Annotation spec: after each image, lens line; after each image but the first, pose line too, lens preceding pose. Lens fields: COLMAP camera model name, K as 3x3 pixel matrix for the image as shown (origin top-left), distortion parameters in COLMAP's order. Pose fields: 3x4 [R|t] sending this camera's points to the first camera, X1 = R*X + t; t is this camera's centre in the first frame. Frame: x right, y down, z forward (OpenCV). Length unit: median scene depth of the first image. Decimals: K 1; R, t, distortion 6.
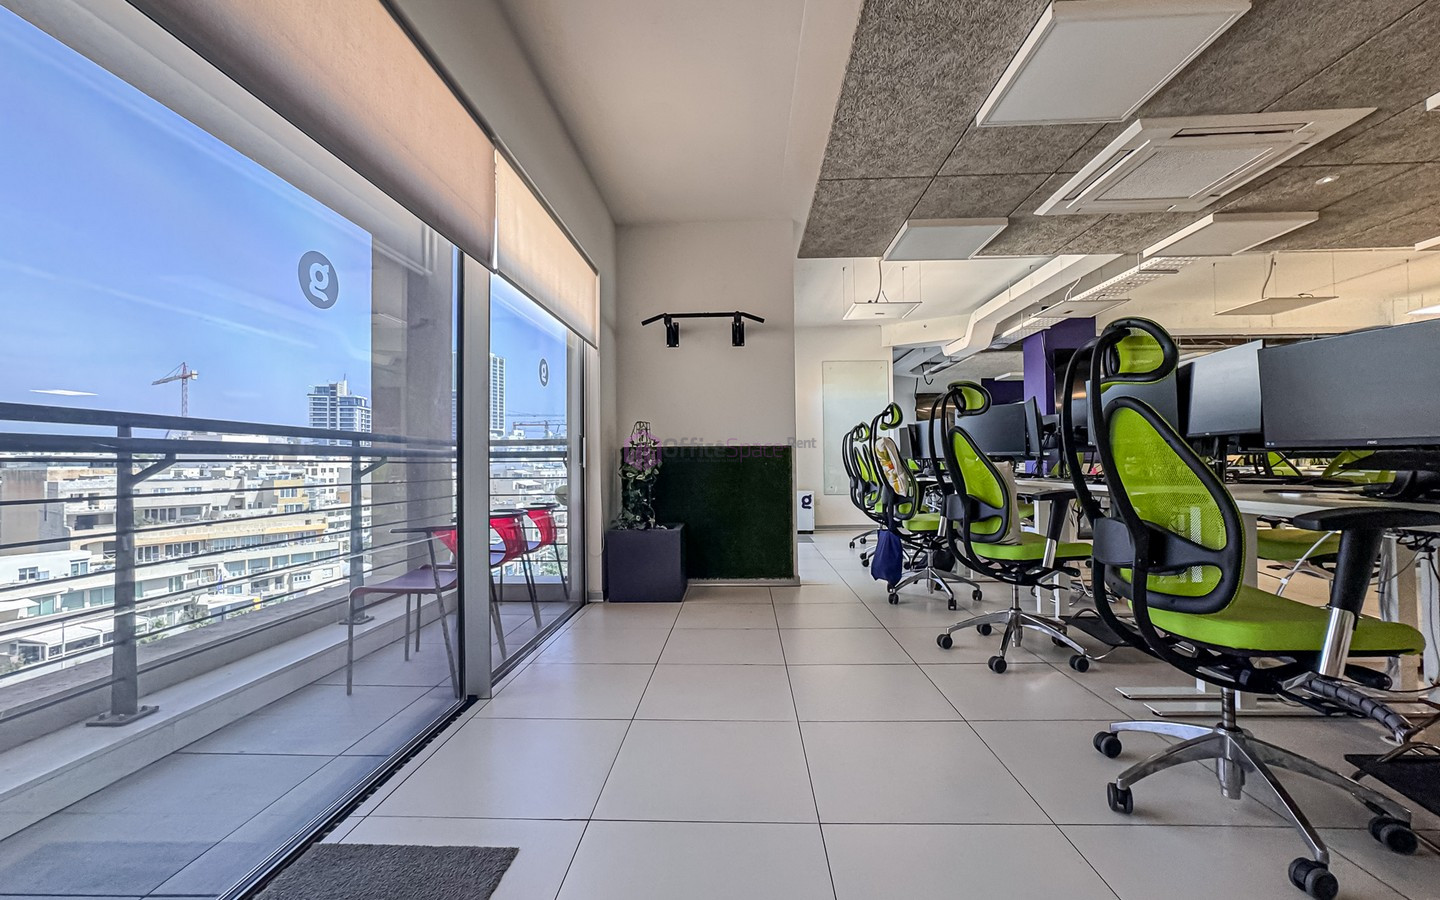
lens RADIAL K [[587.5, 0, 703.1], [0, 587.5, 449.1], [0, 0, 1]] dist [-0.024452, 0.011883]
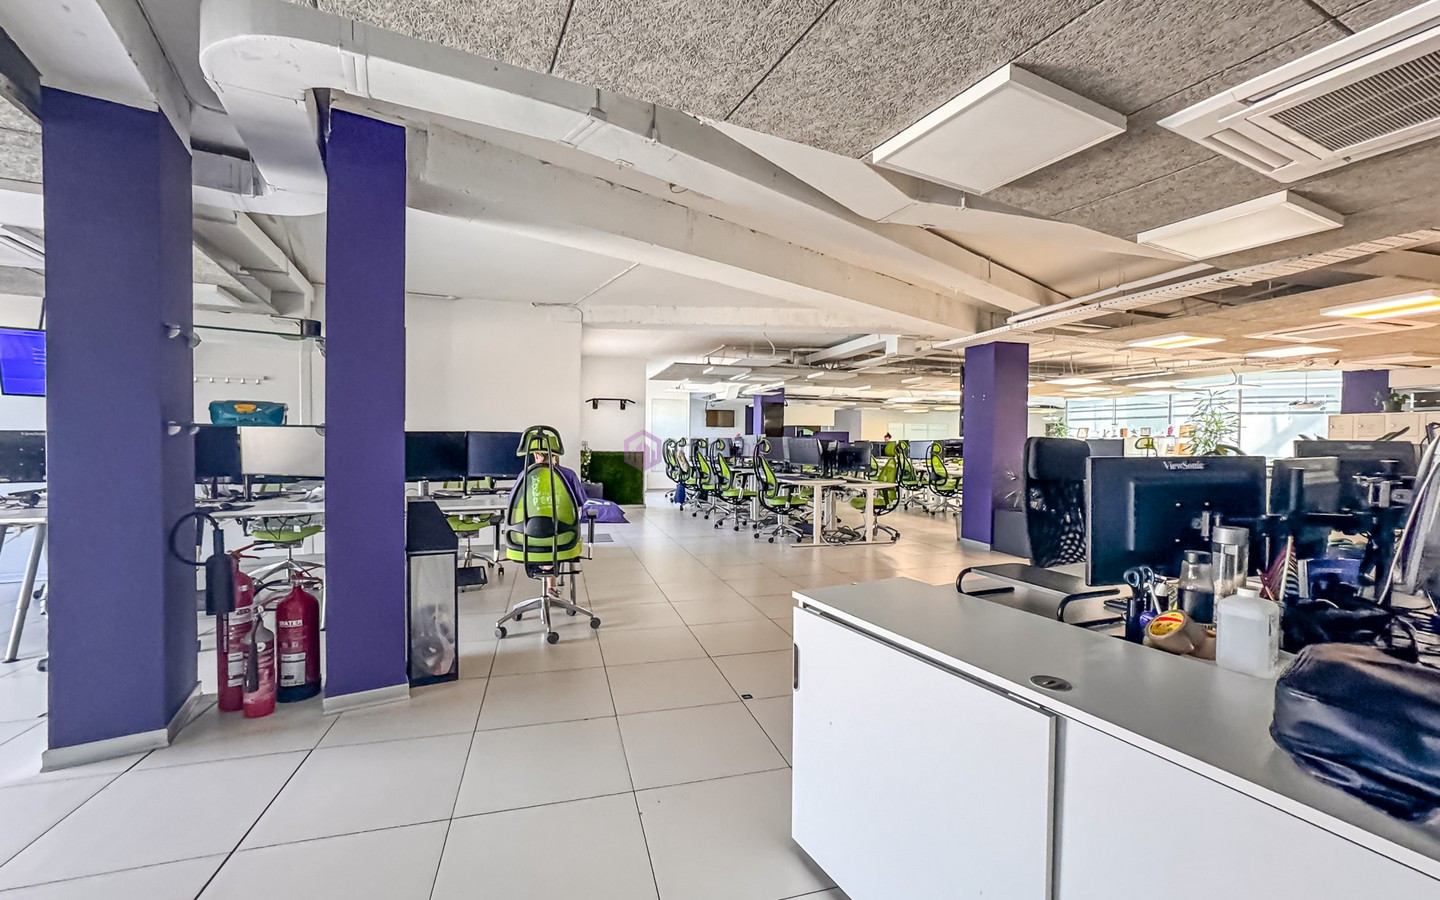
lens RADIAL K [[587.5, 0, 740.2], [0, 587.5, 450.2], [0, 0, 1]] dist [-0.024452, 0.011883]
pose [[0.928407, 0.015093, 0.371258, -0.396168], [-0.028461, 0.999128, 0.030553, -0.100764], [-0.370473, -0.038932, 0.928027, -1.463132]]
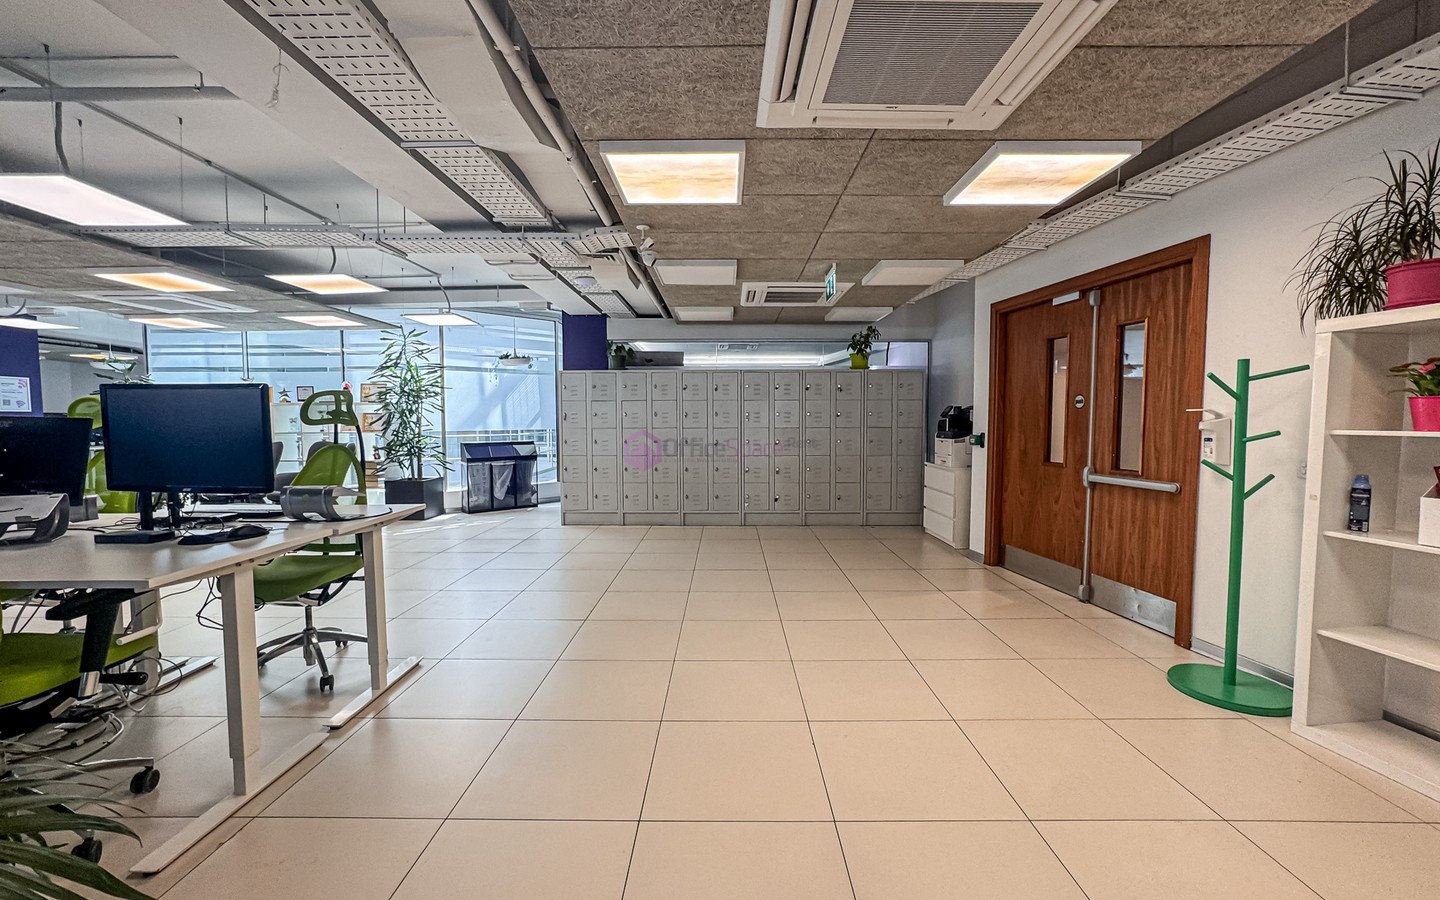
lens RADIAL K [[587.5, 0, 729.1], [0, 587.5, 448.4], [0, 0, 1]] dist [-0.024452, 0.011883]
pose [[-0.070839, -0.041610, 0.996619, 0.849846], [-0.021180, 0.998967, 0.040203, -0.093513], [-0.997263, -0.018261, -0.071648, -0.576384]]
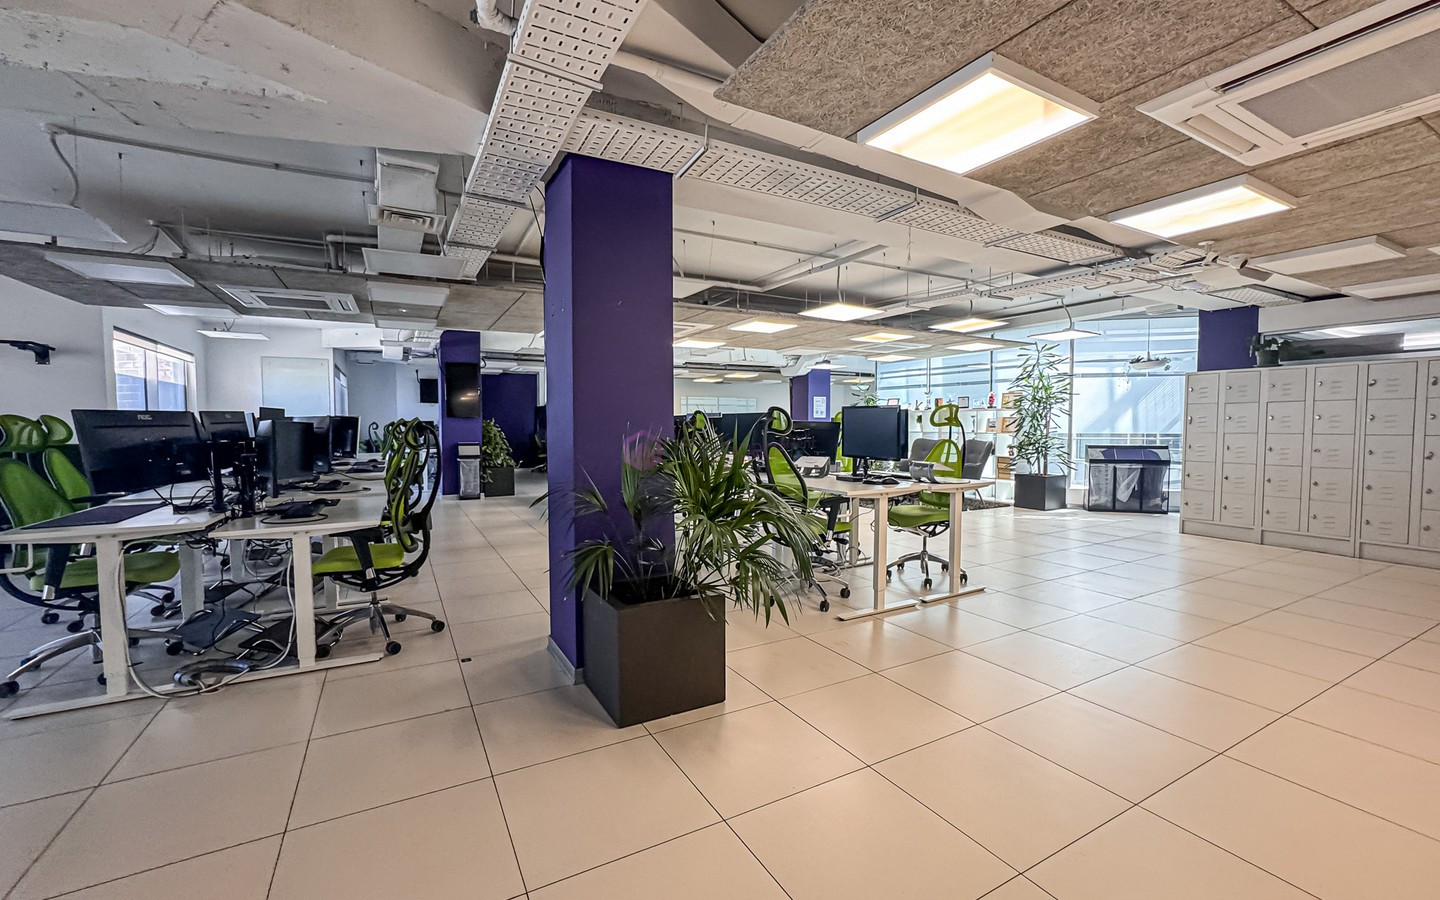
lens RADIAL K [[587.5, 0, 708.7], [0, 587.5, 454.3], [0, 0, 1]] dist [-0.024452, 0.011883]
pose [[0.844479, -0.021653, 0.535151, 0.608182], [-0.018877, 0.997358, 0.070143, -0.100459], [-0.535256, -0.069336, 0.841840, -0.849262]]
